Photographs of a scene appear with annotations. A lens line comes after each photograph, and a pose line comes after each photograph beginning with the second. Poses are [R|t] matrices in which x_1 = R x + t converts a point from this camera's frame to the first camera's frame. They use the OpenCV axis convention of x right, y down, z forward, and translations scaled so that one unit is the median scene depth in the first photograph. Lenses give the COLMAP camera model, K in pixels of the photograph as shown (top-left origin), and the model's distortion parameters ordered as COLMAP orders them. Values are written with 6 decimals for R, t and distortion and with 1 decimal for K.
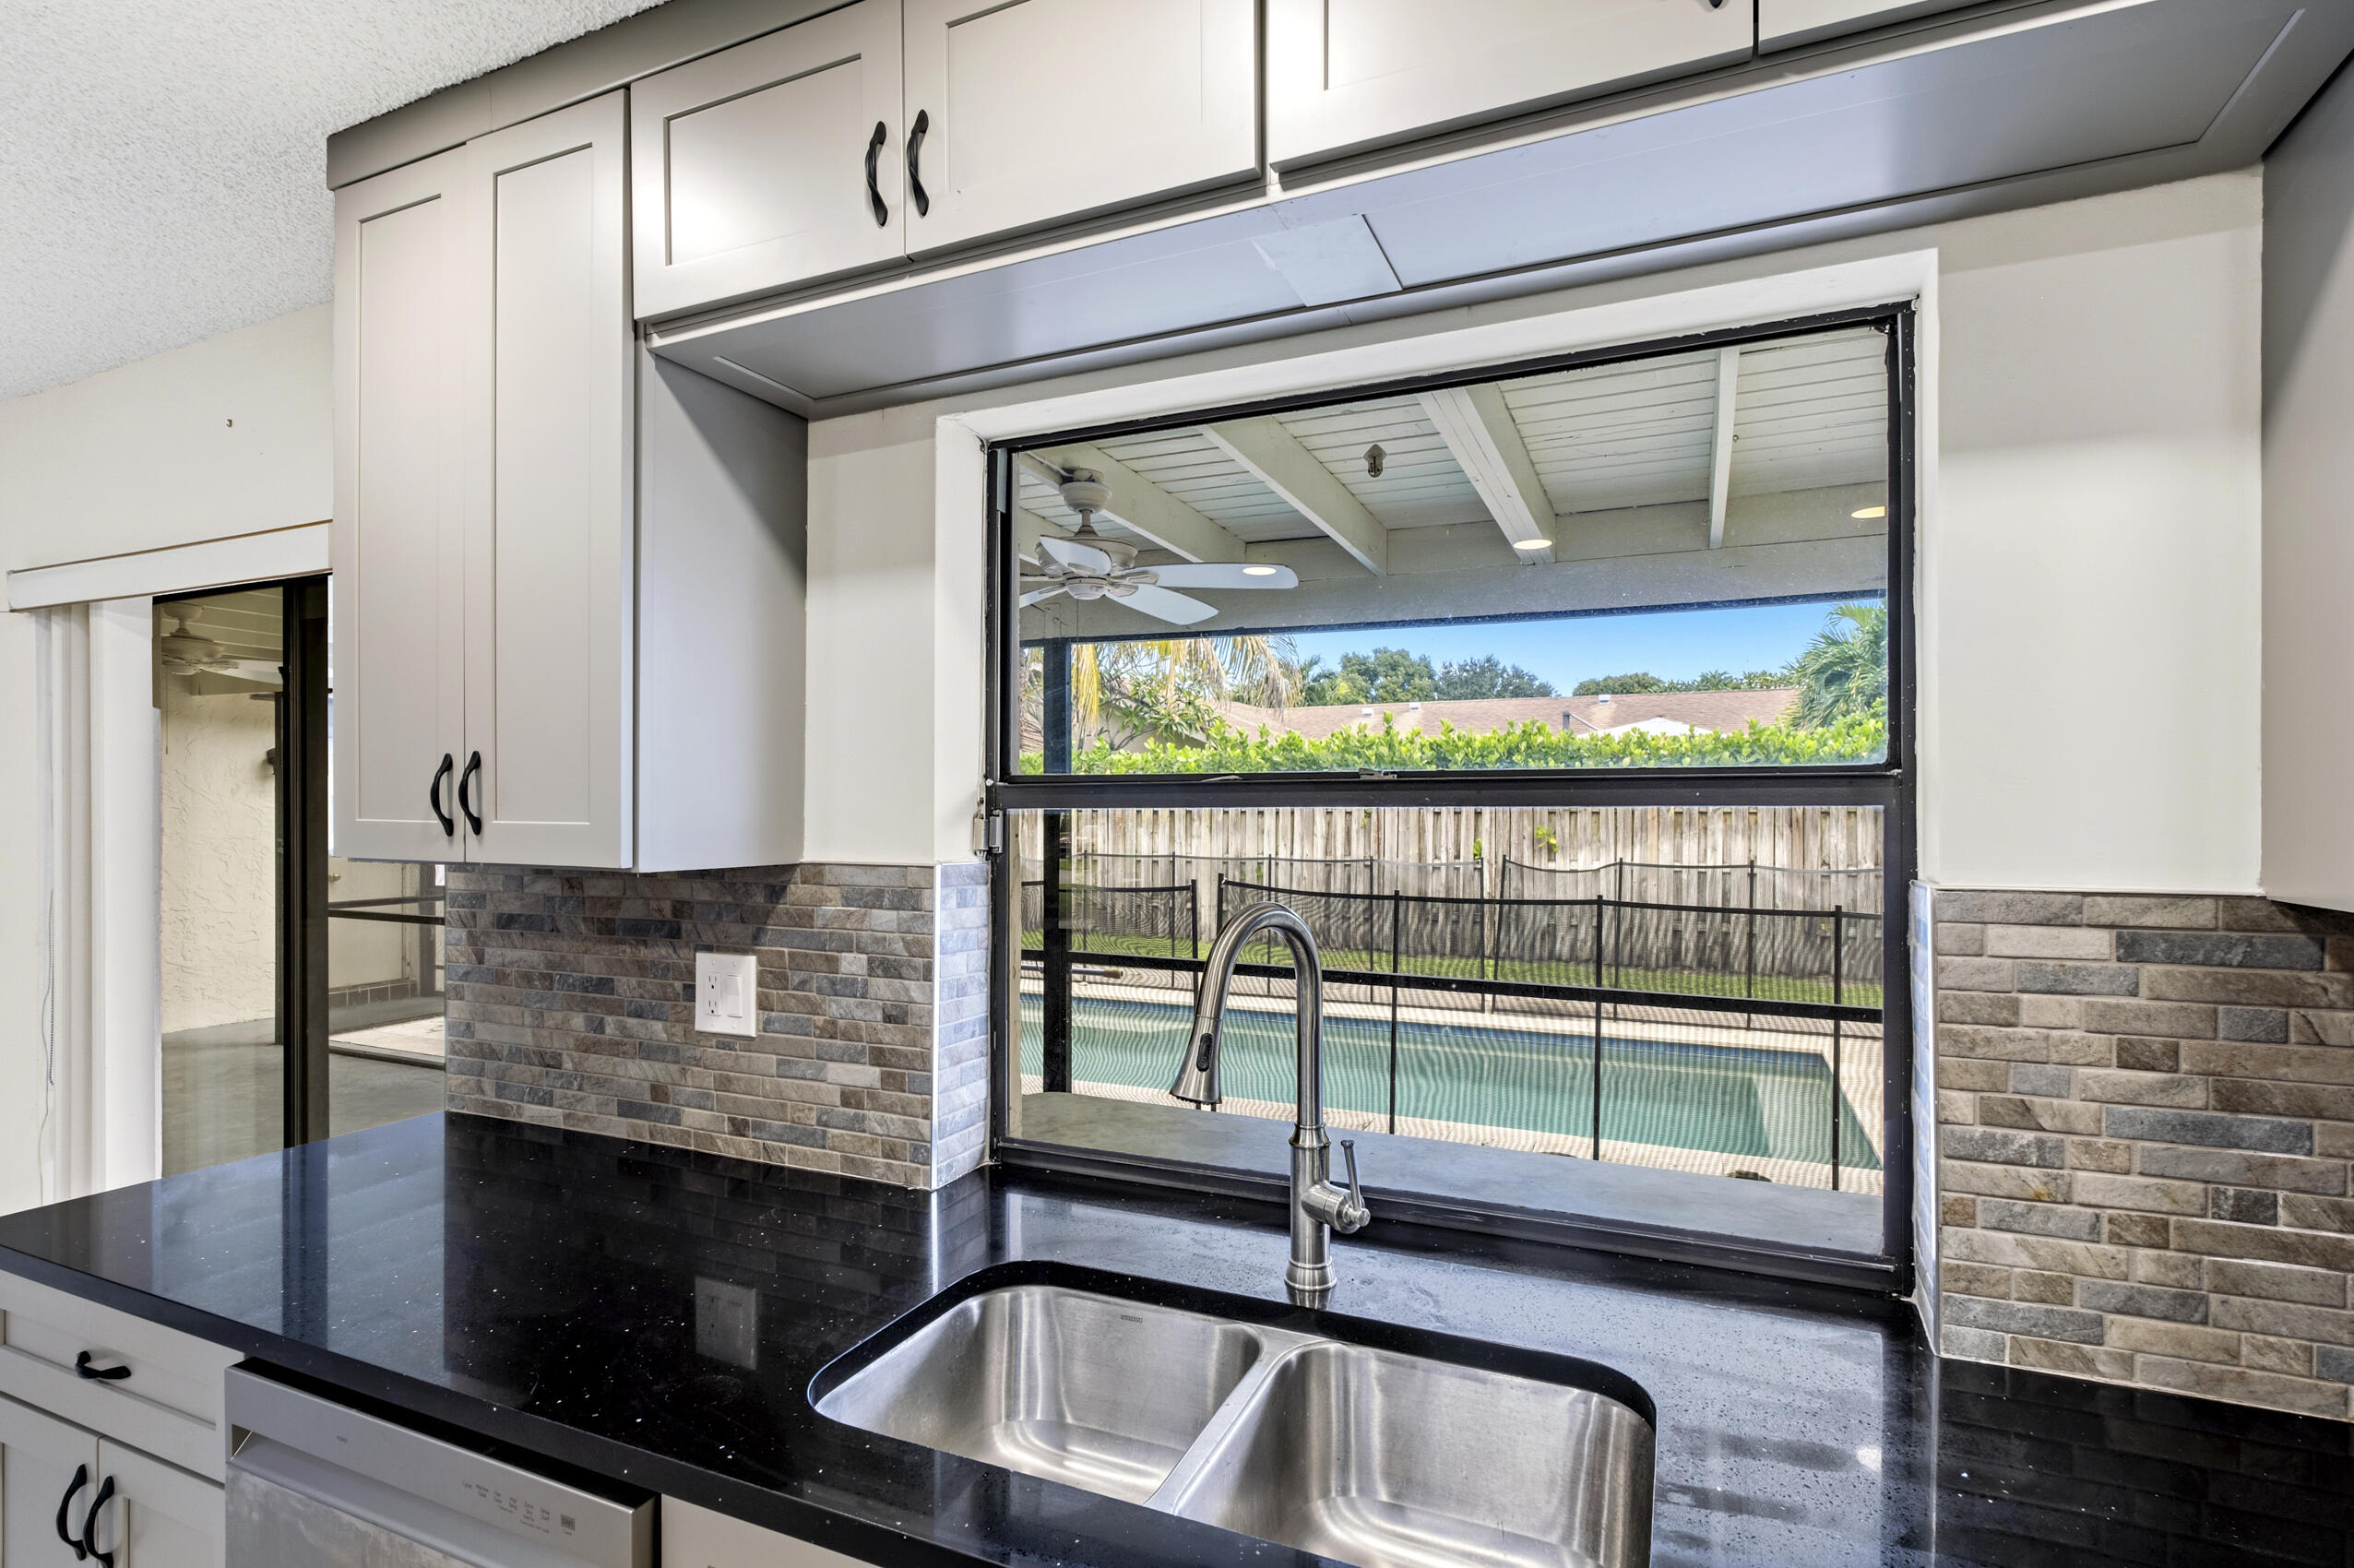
lens RADIAL K [[1134.3, 0, 1188.6], [0, 1134.3, 807.3], [0, 0, 1]] dist [-0.000740, 0.000109]
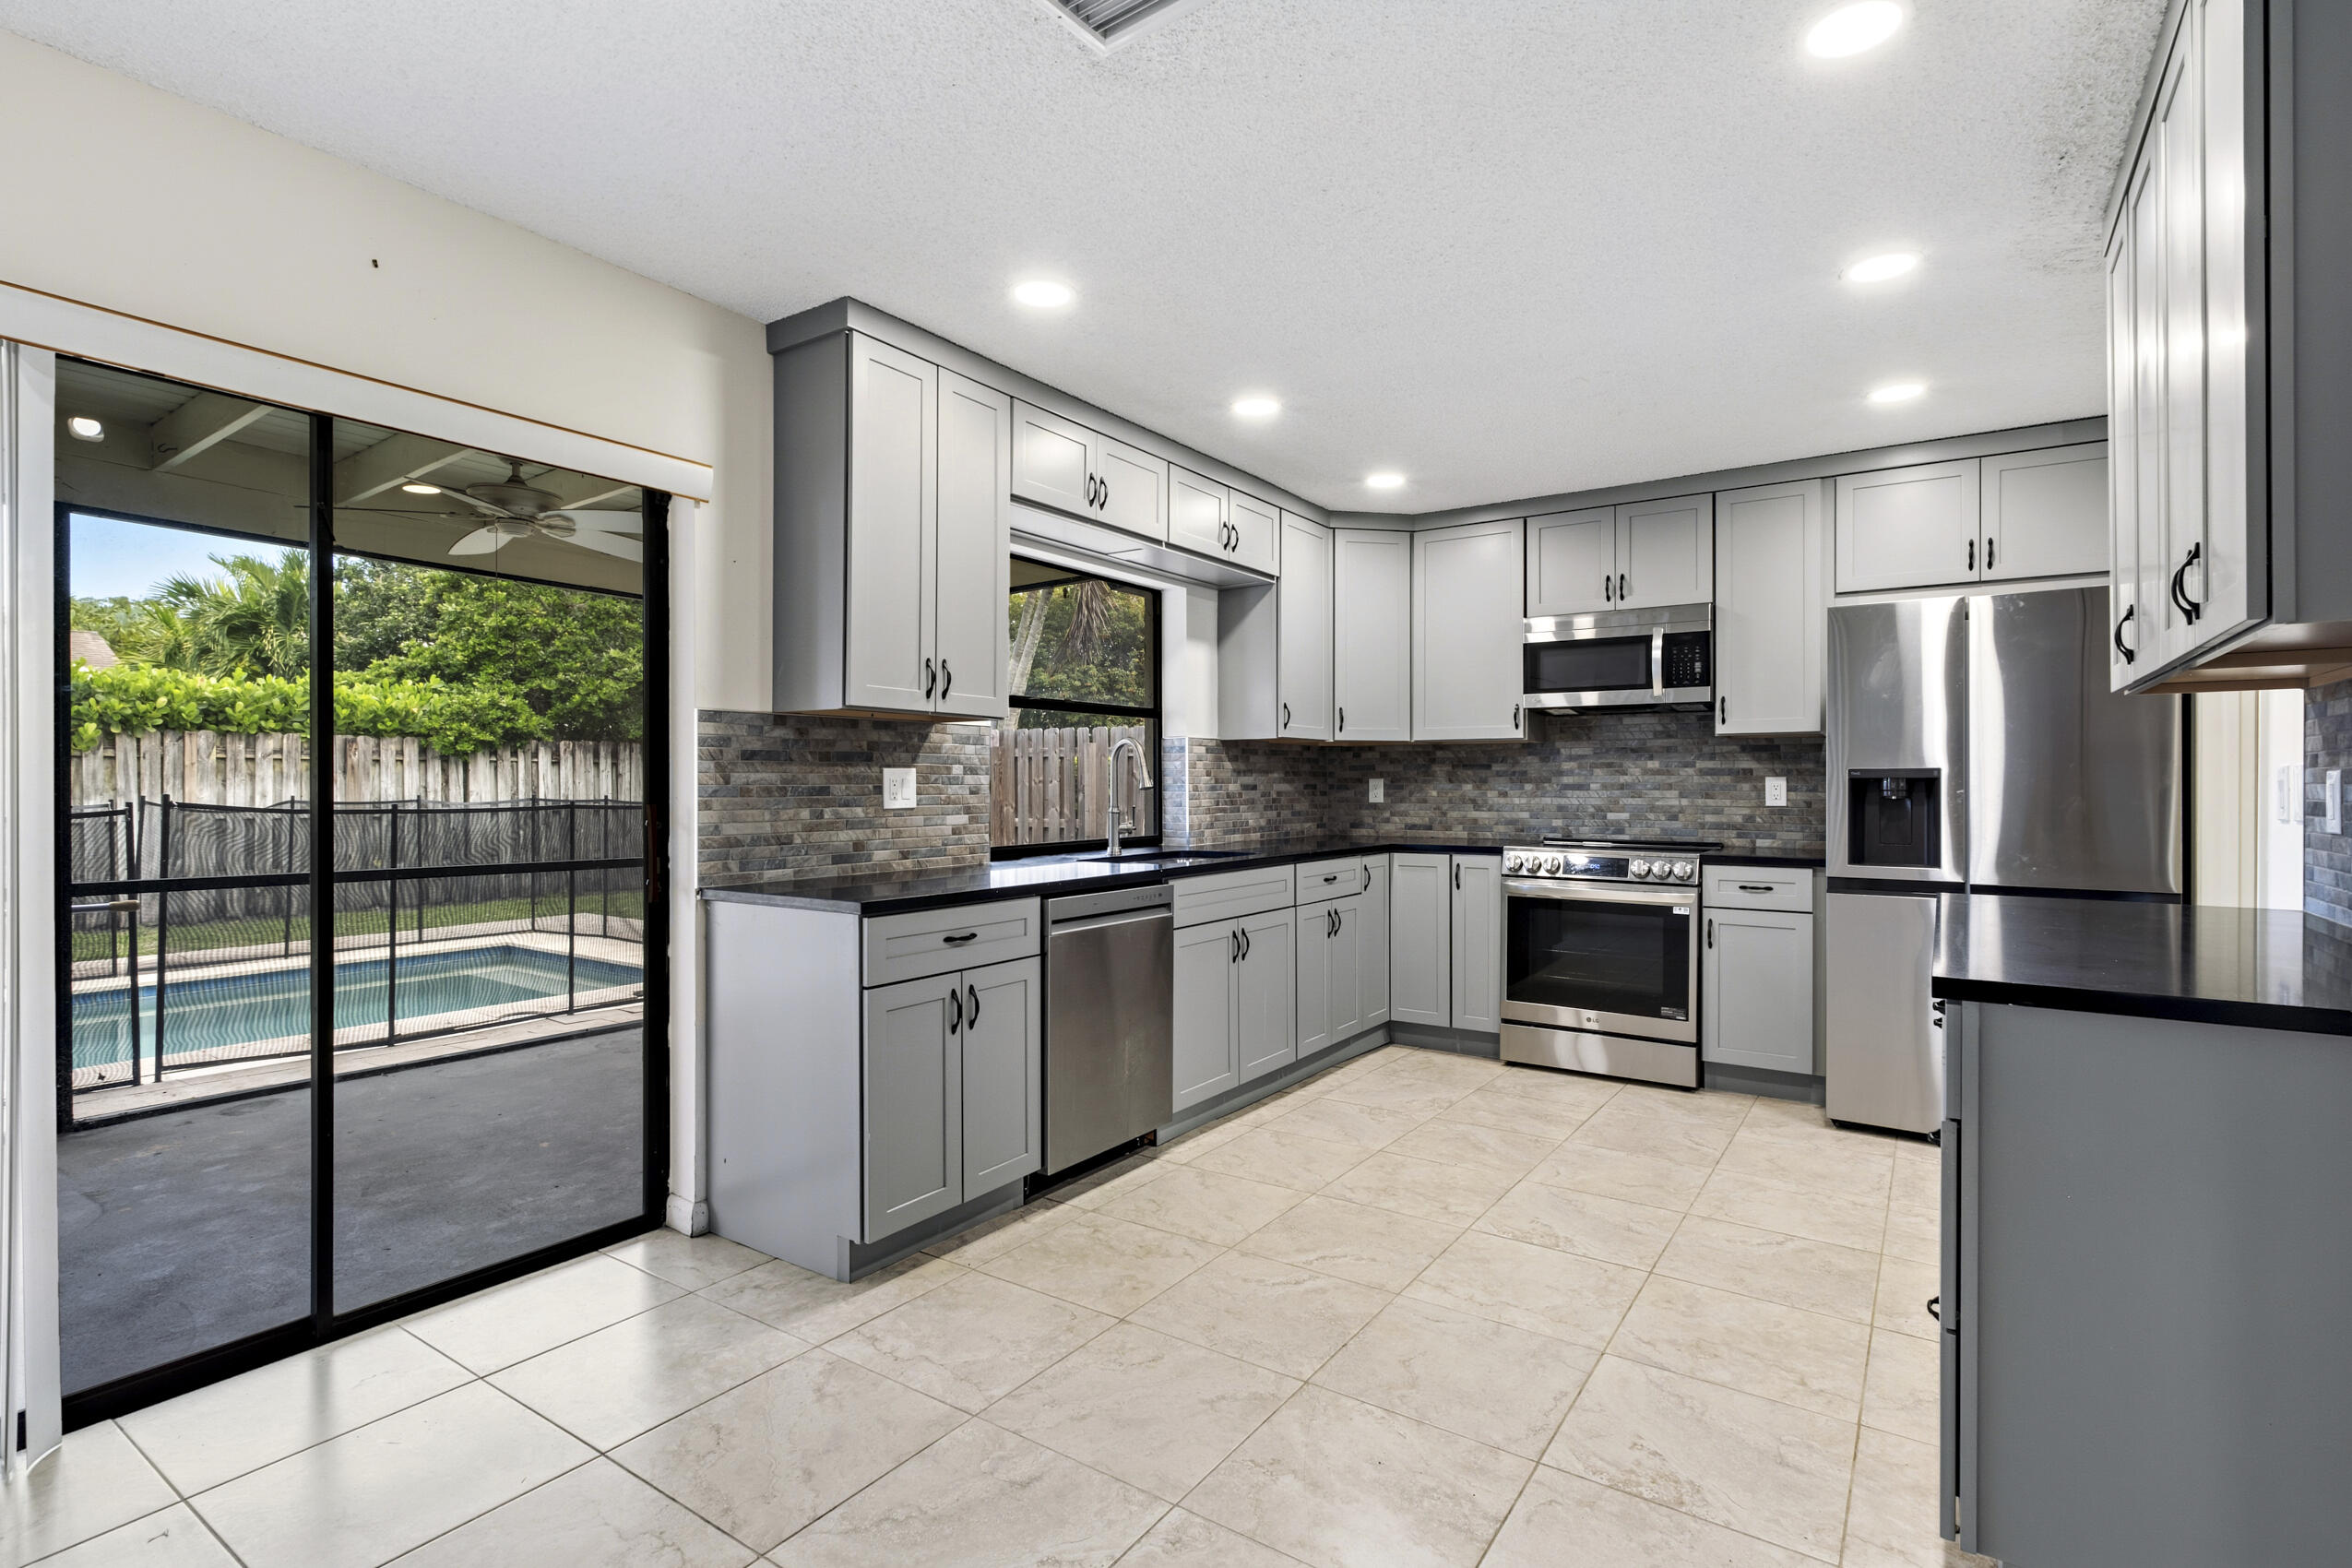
lens RADIAL K [[1133.3, 0, 1181.0], [0, 1133.3, 786.6], [0, 0, 1]] dist [-0.000740, 0.000109]
pose [[0.172249, -0.002031, 0.985051, -2.126161], [-0.001124, 0.999997, 0.002259, 0.146852], [-0.985053, -0.001496, 0.172246, 0.168461]]
